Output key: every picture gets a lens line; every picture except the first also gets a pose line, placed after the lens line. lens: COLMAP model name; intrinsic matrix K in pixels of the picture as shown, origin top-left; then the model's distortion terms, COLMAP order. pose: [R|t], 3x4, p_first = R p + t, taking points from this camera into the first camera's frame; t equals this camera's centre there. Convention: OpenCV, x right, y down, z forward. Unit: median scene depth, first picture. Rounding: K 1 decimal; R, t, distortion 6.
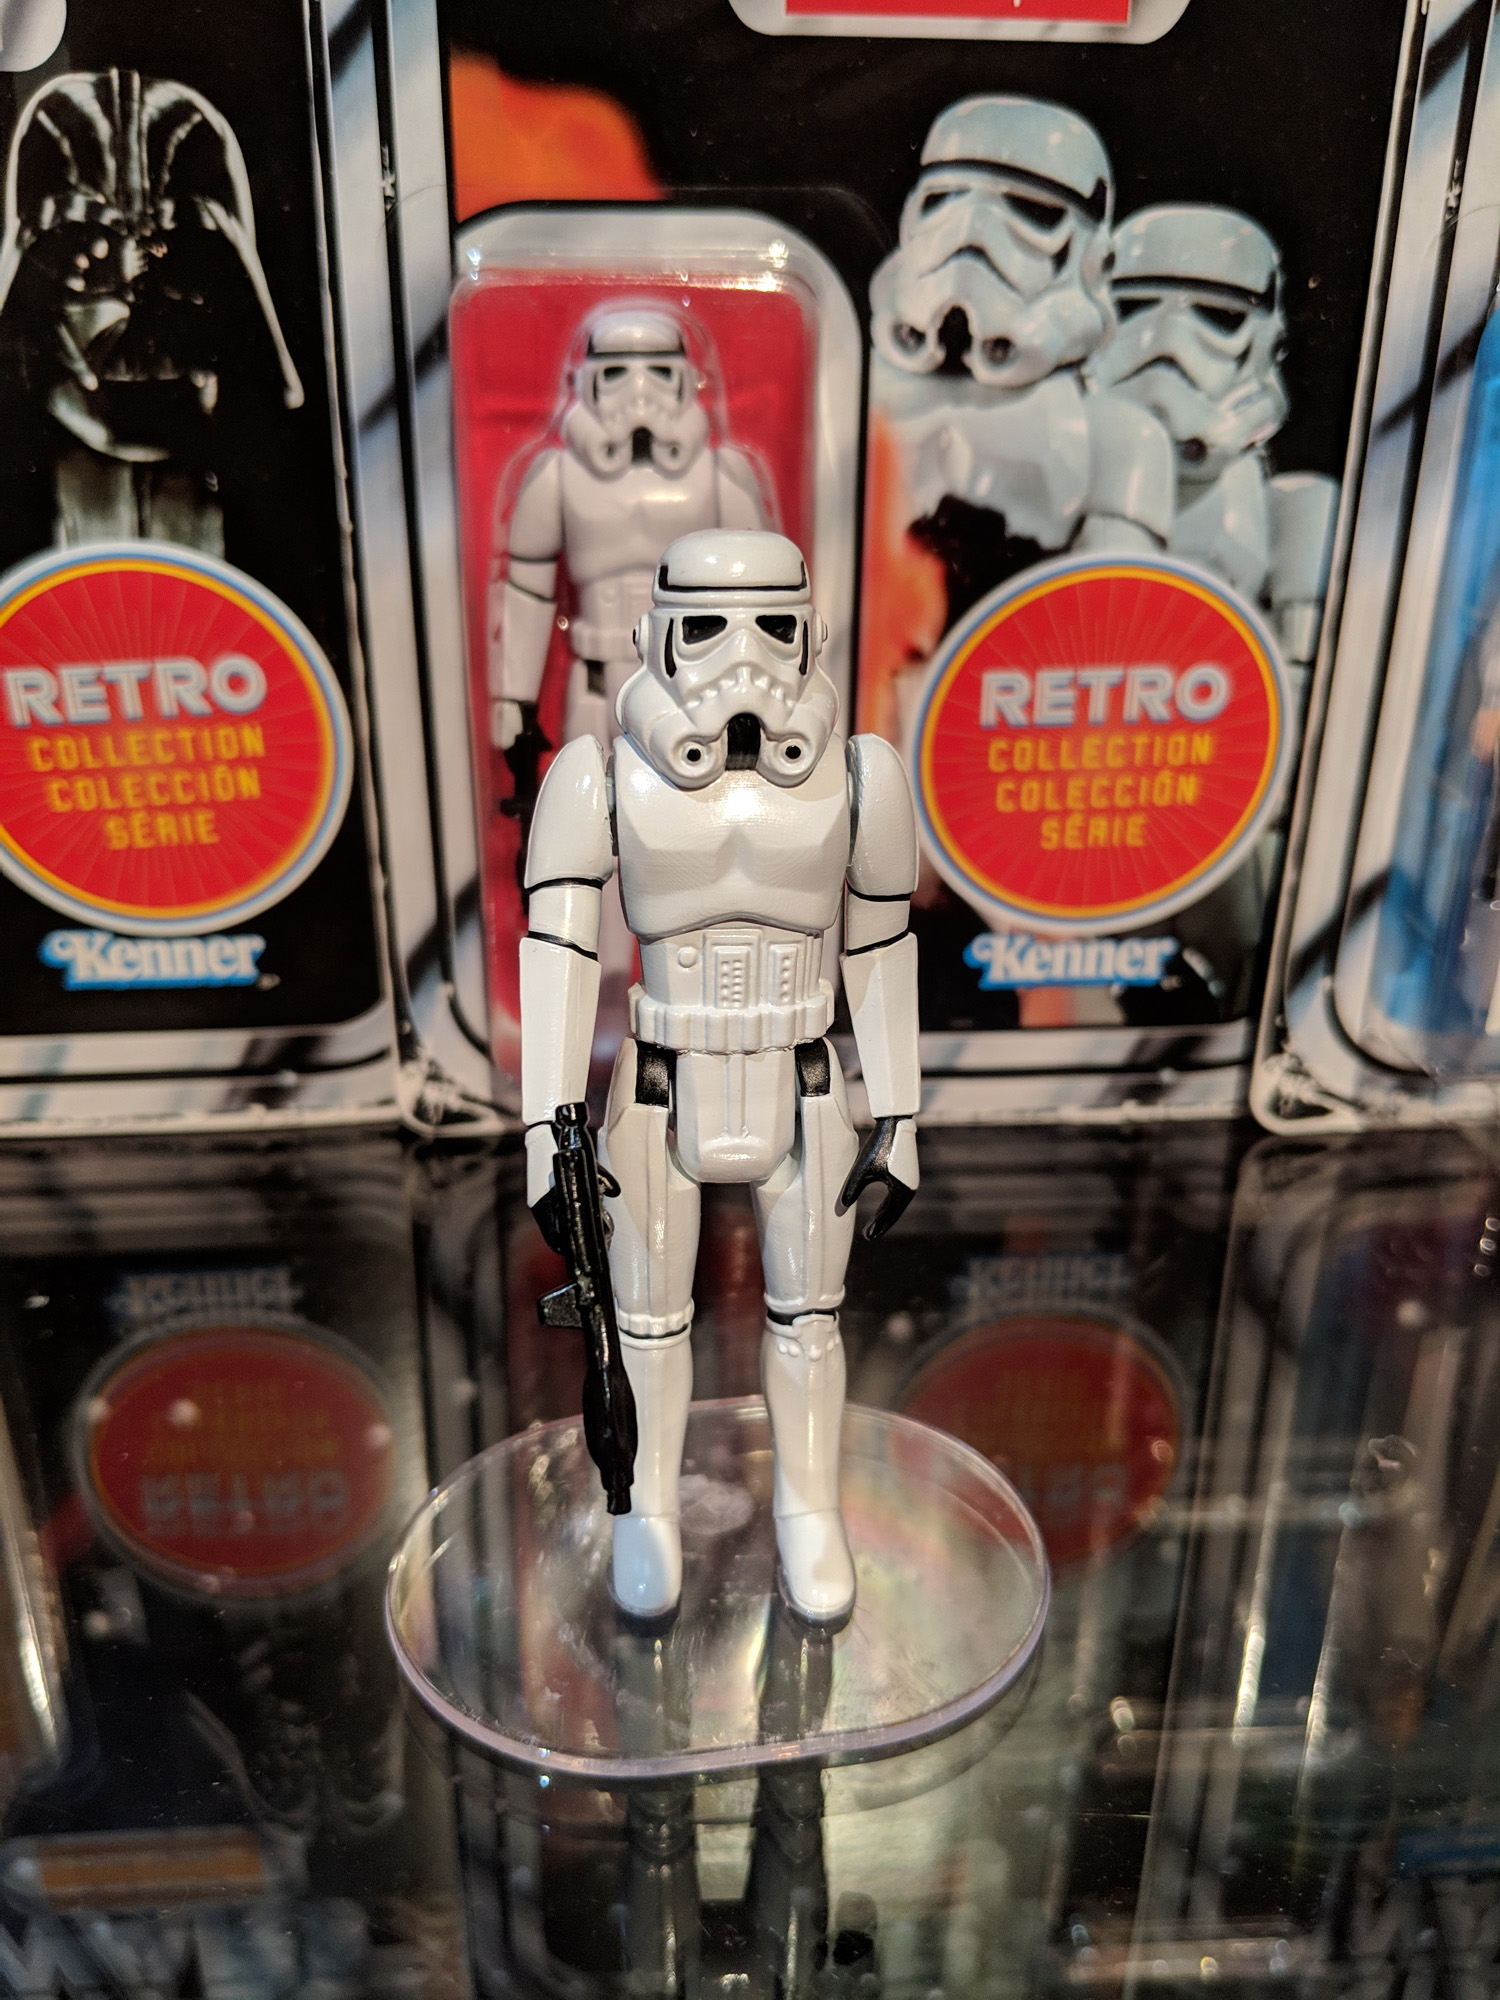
lens RADIAL K [[1600.3, 0, 746.6], [0, 1600.3, 1076.8], [0, 0, 1]] dist [0.045746, -0.113678]
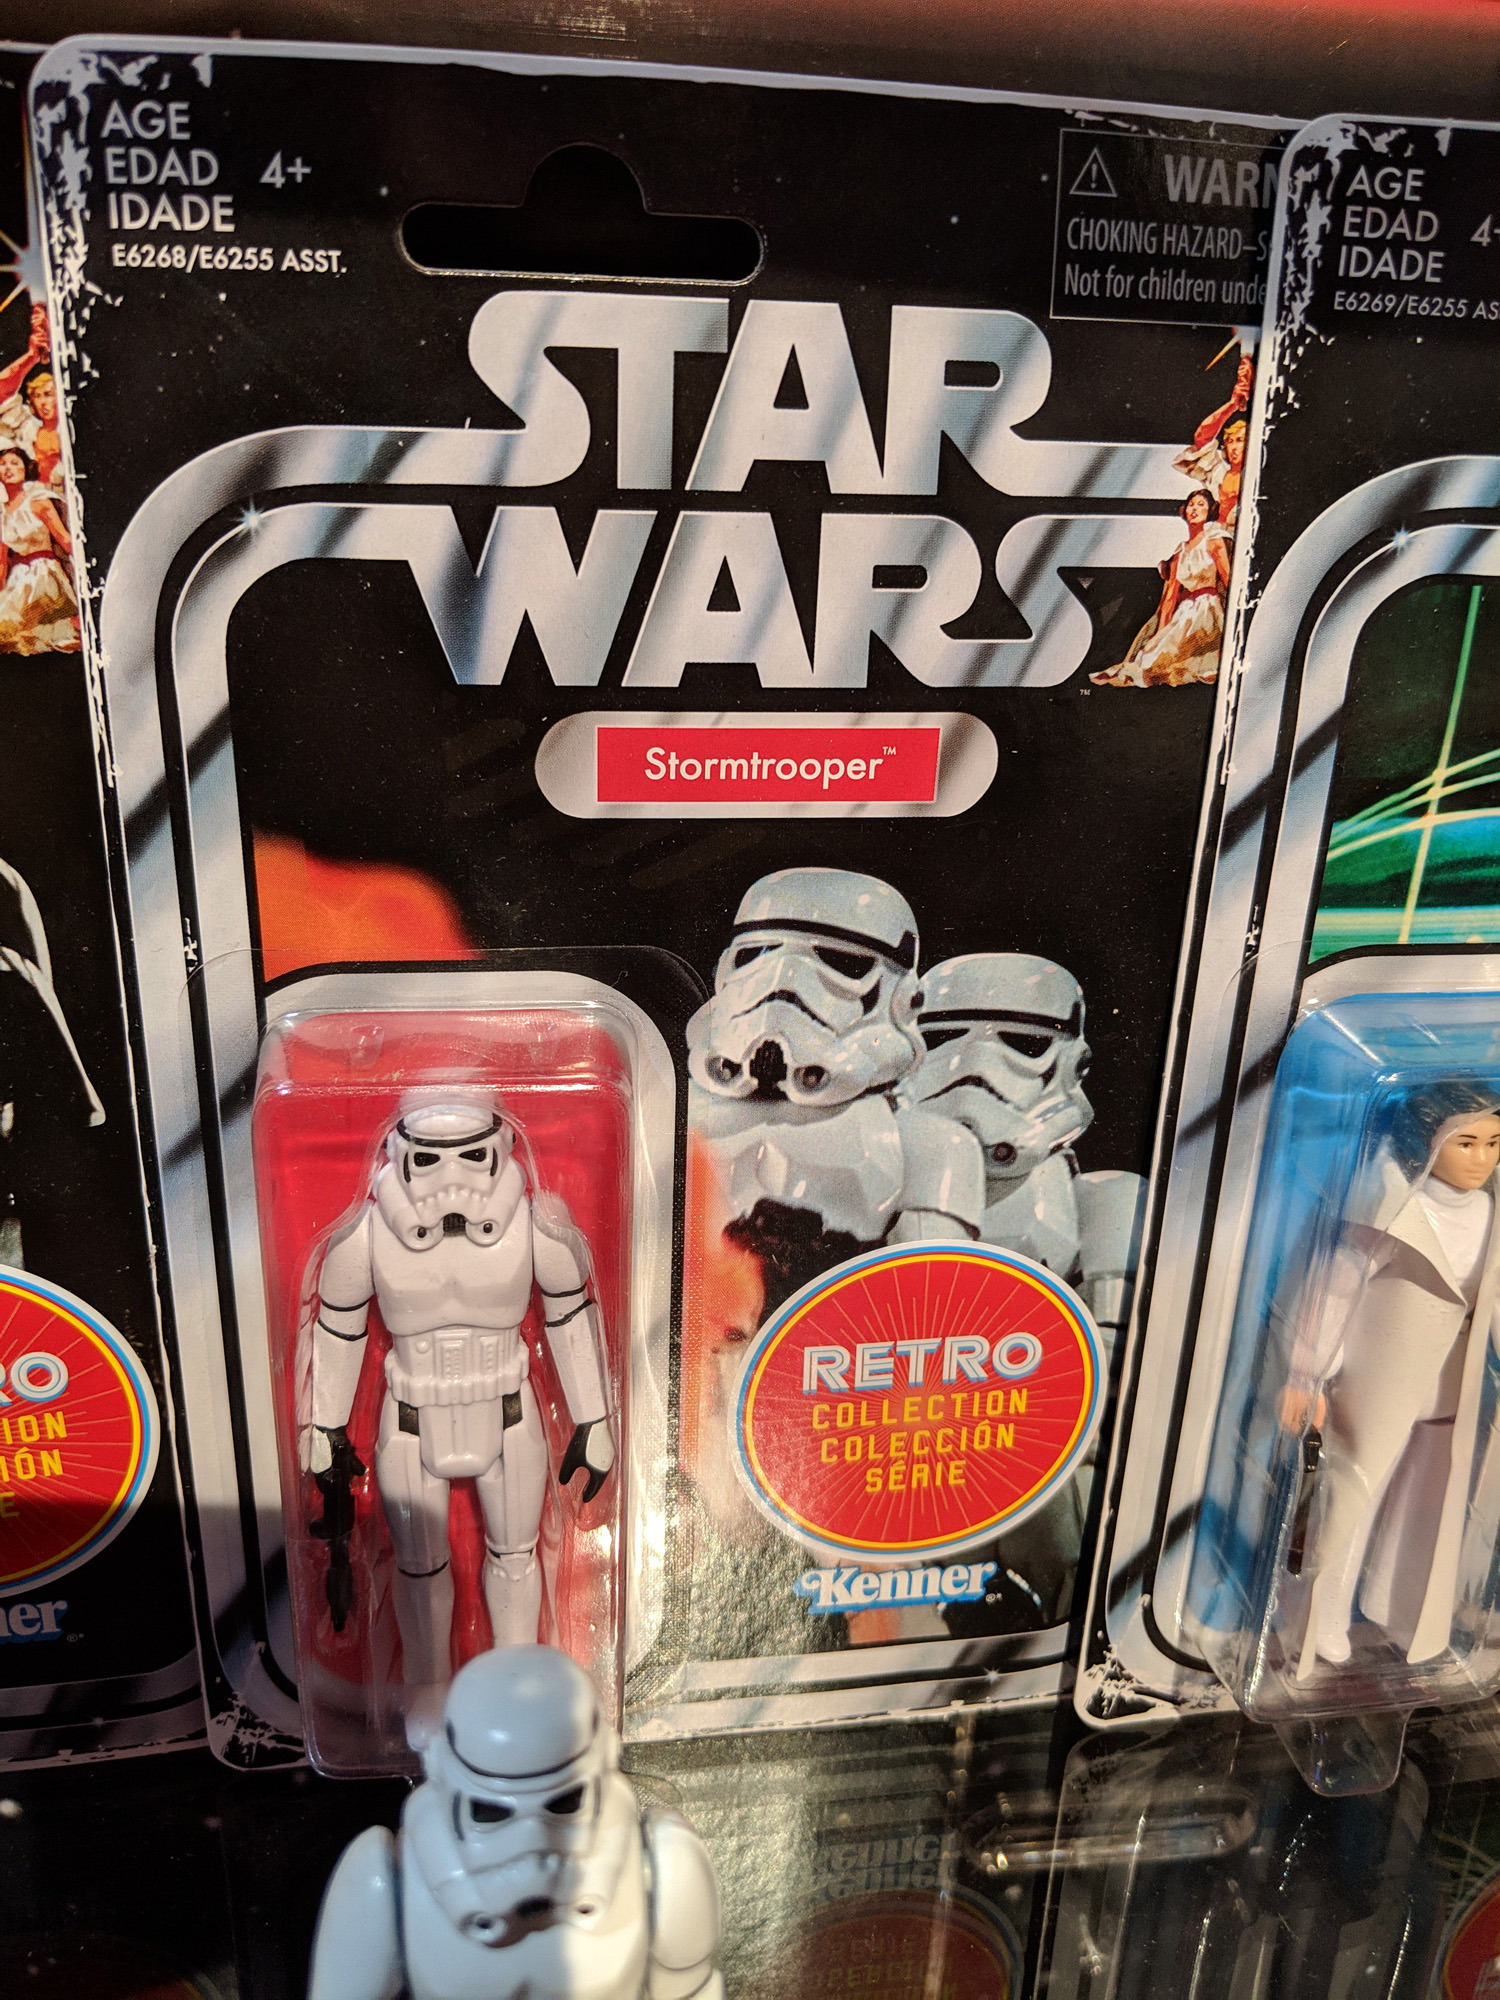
lens RADIAL K [[1600.3, 0, 746.6], [0, 1600.3, 1076.8], [0, 0, 1]] dist [0.045746, -0.113678]
pose [[0.996638, -0.005742, 0.081731, 0.031200], [0.008016, 0.999589, -0.027522, -0.405634], [-0.081539, 0.028085, 0.996274, -0.006628]]
